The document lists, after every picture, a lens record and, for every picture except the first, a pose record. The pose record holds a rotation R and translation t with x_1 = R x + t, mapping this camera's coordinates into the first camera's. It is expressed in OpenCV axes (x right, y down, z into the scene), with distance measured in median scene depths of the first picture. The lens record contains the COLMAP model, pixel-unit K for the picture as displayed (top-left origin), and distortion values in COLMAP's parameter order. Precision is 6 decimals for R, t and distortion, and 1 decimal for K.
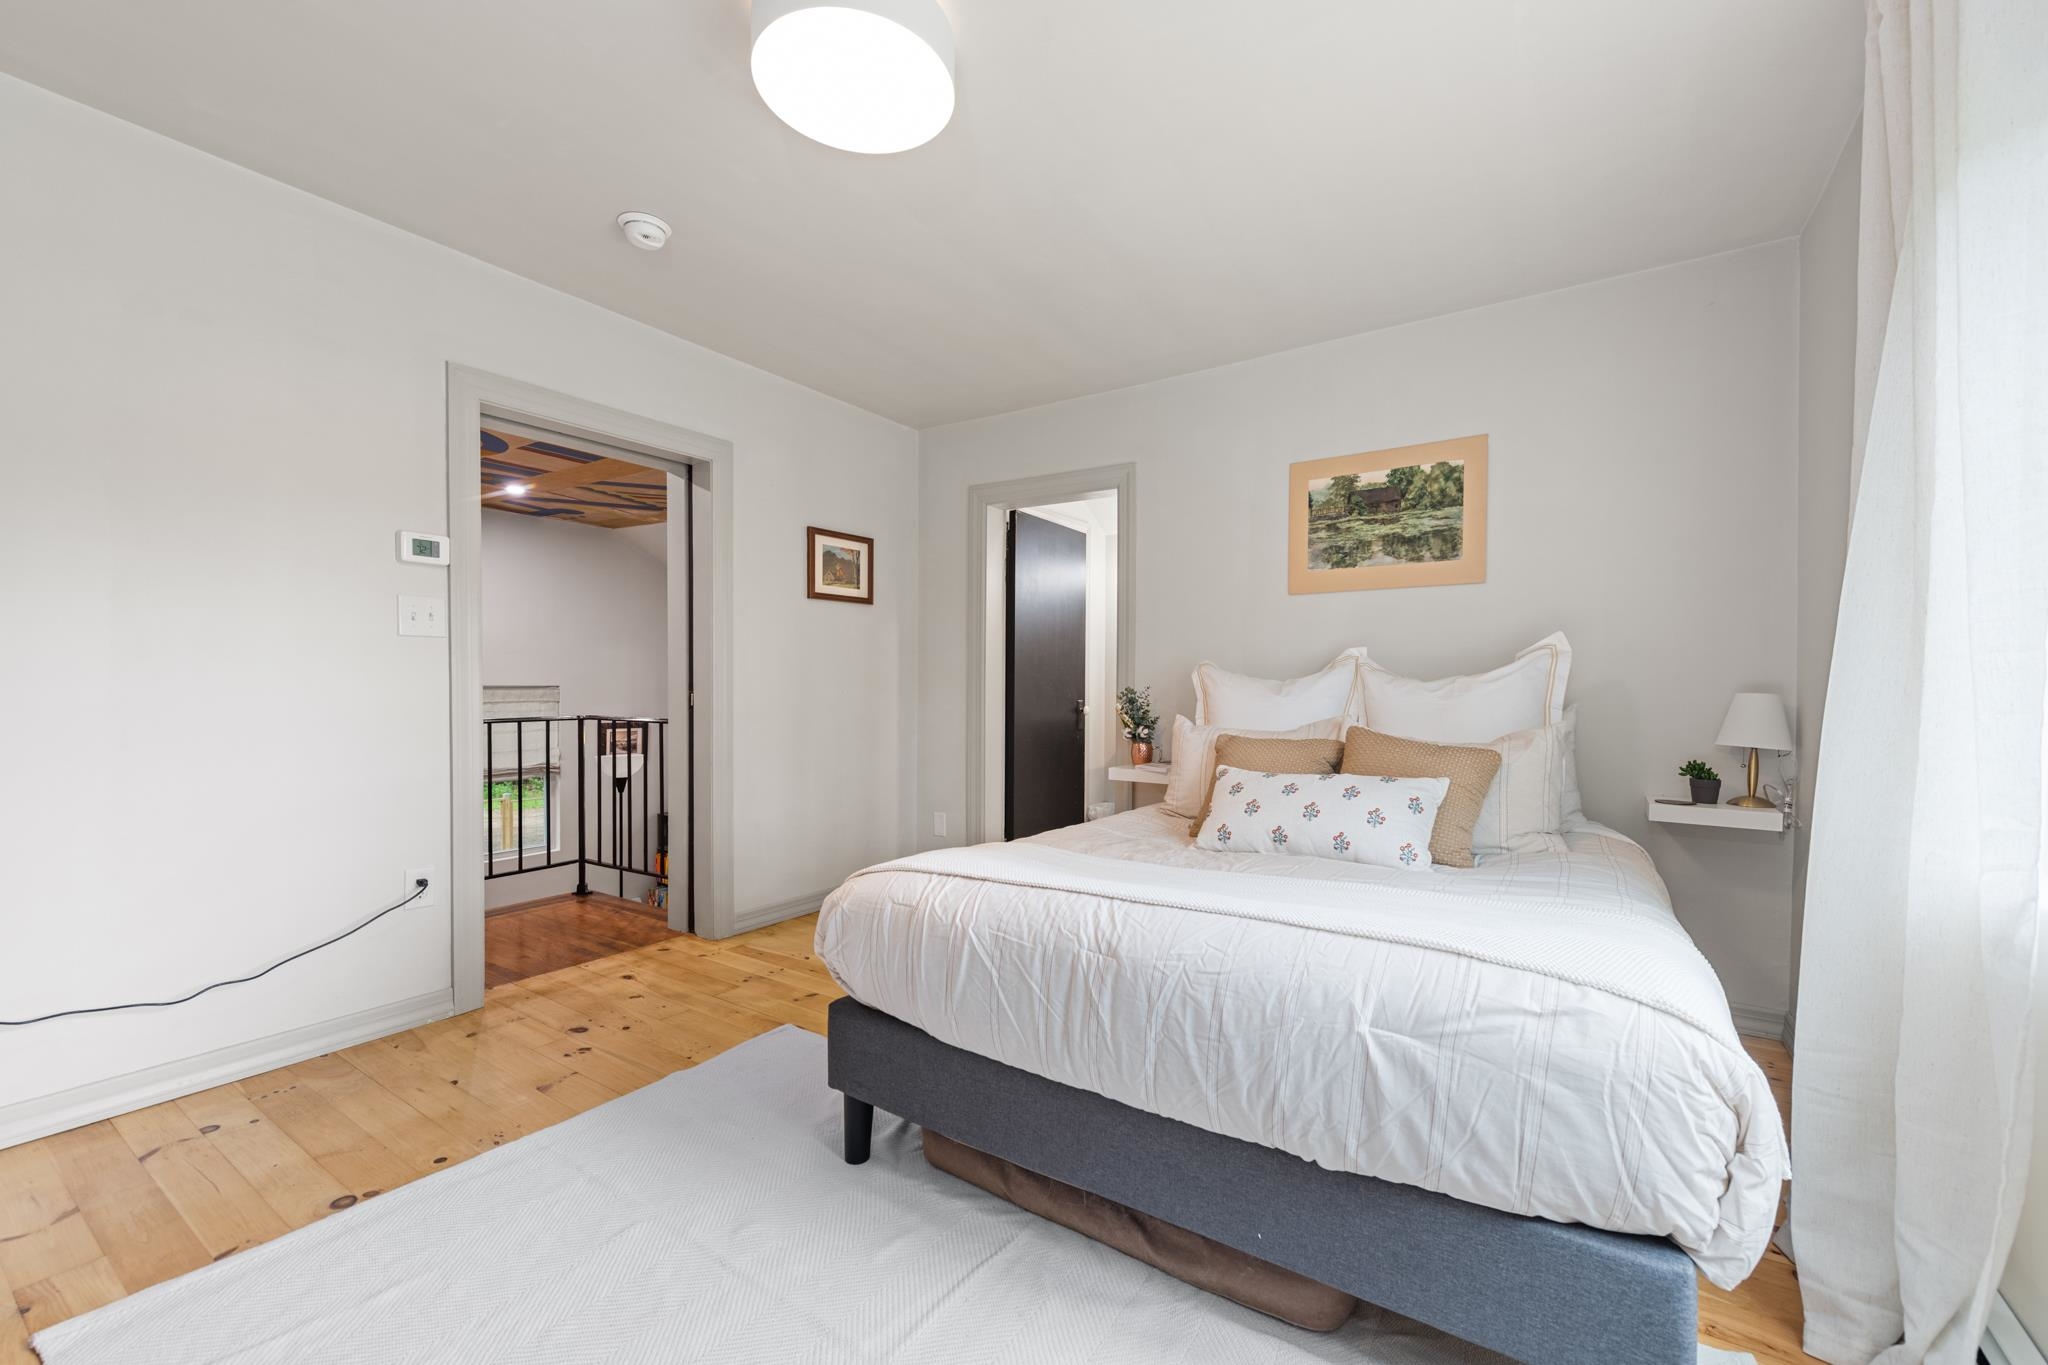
lens RADIAL K [[803.1, 0, 1027.1], [0, 803.1, 694.1], [0, 0, 1]] dist [0.004427, -0.000502]
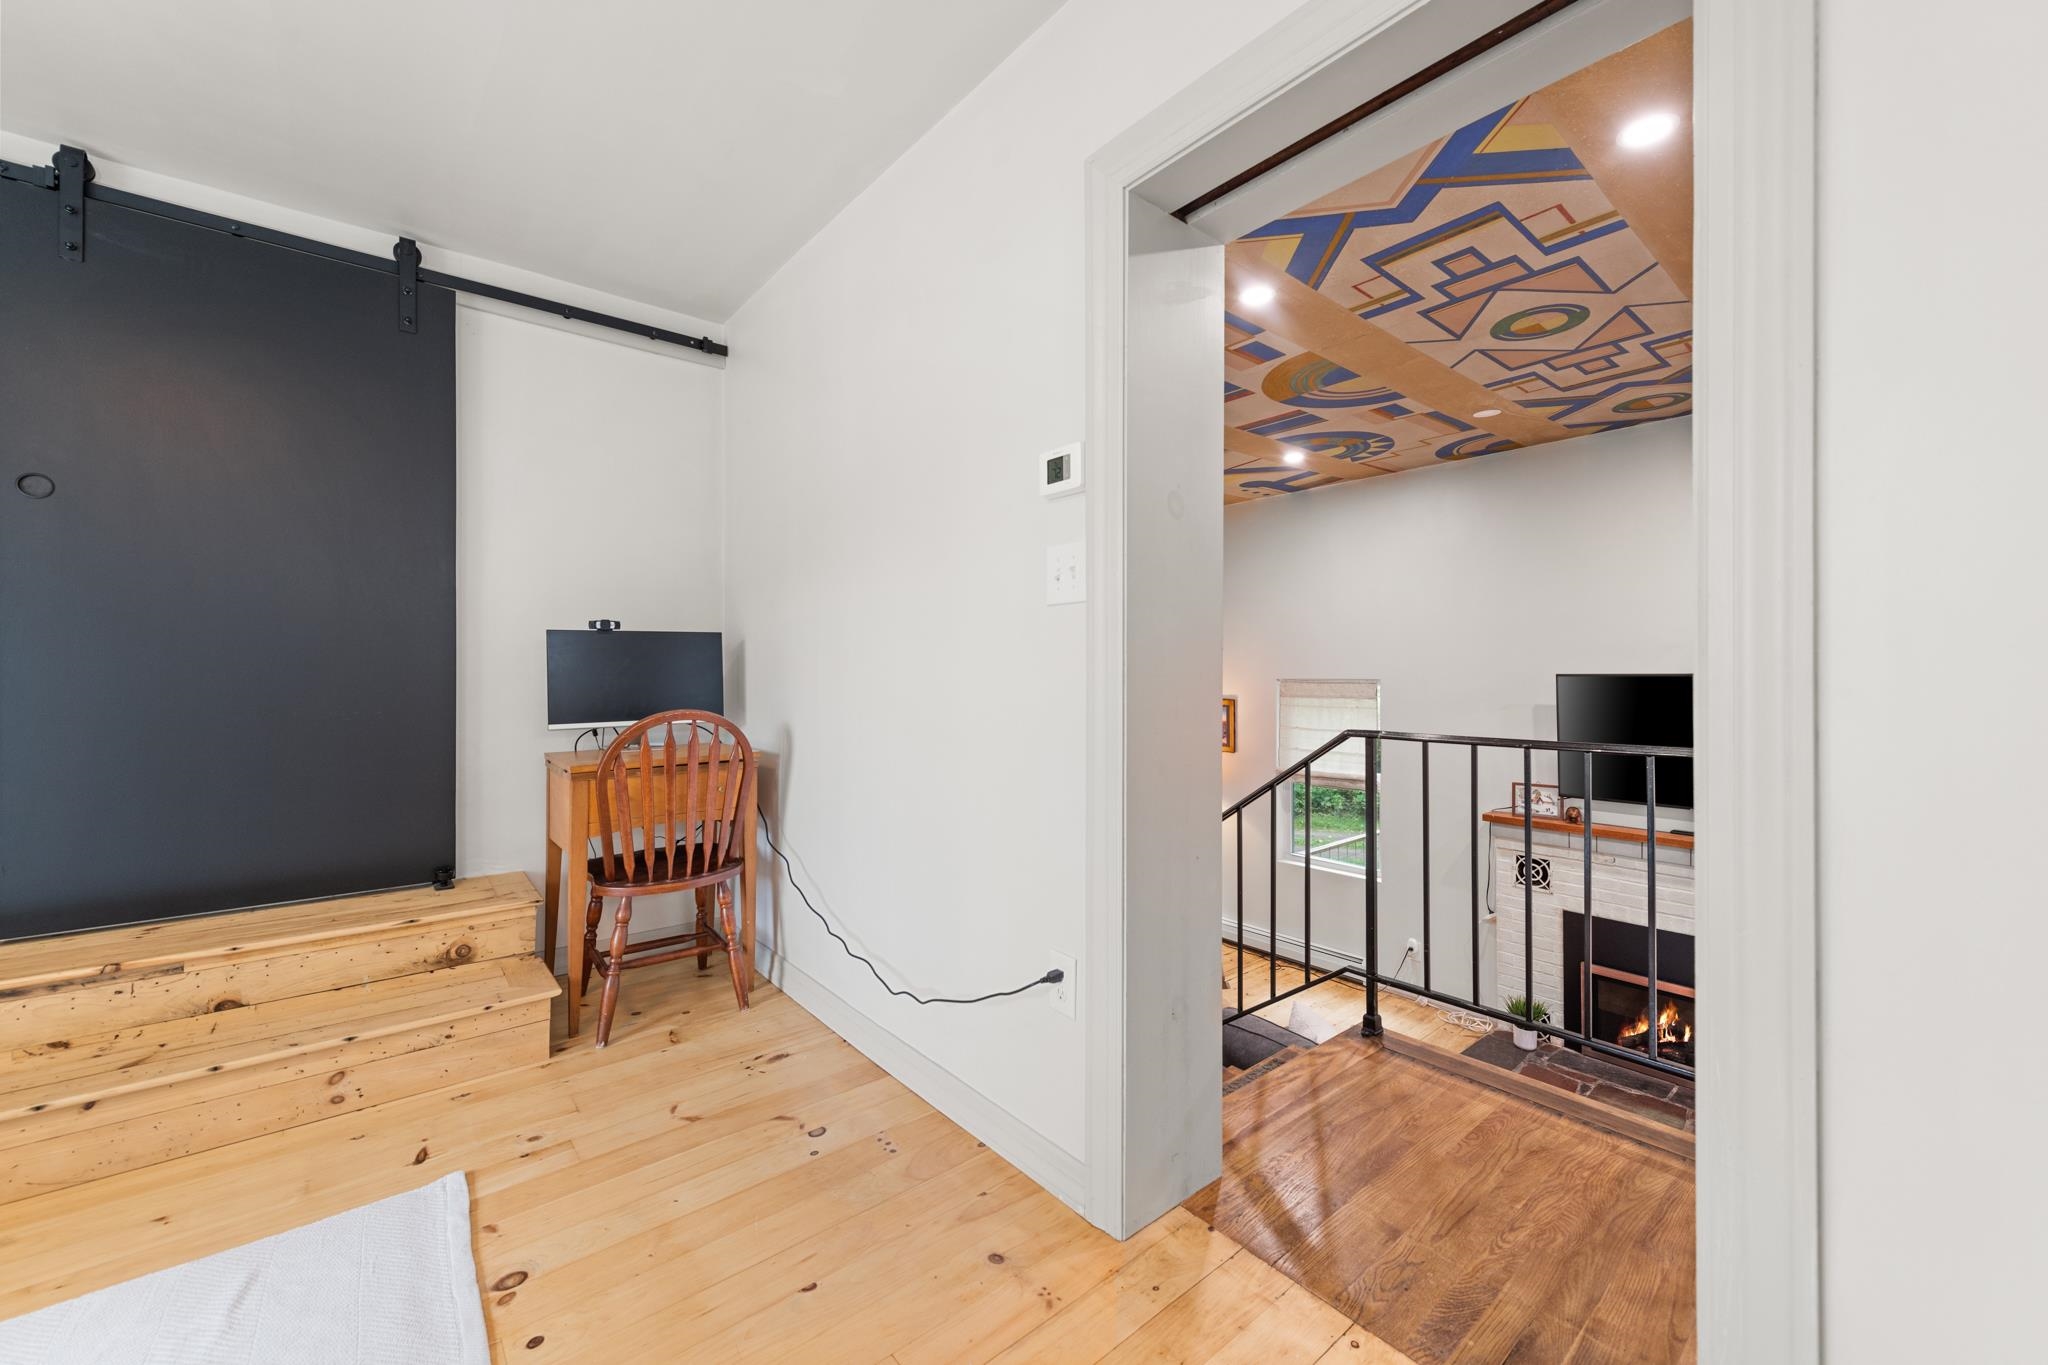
lens RADIAL K [[803.1, 0, 1031.2], [0, 803.1, 675.2], [0, 0, 1]] dist [0.004427, -0.000502]
pose [[-0.271627, -0.002224, -0.962400, -0.070903], [-0.011607, 0.999932, 0.000966, -0.003531], [0.962333, 0.011433, -0.271634, 0.659006]]
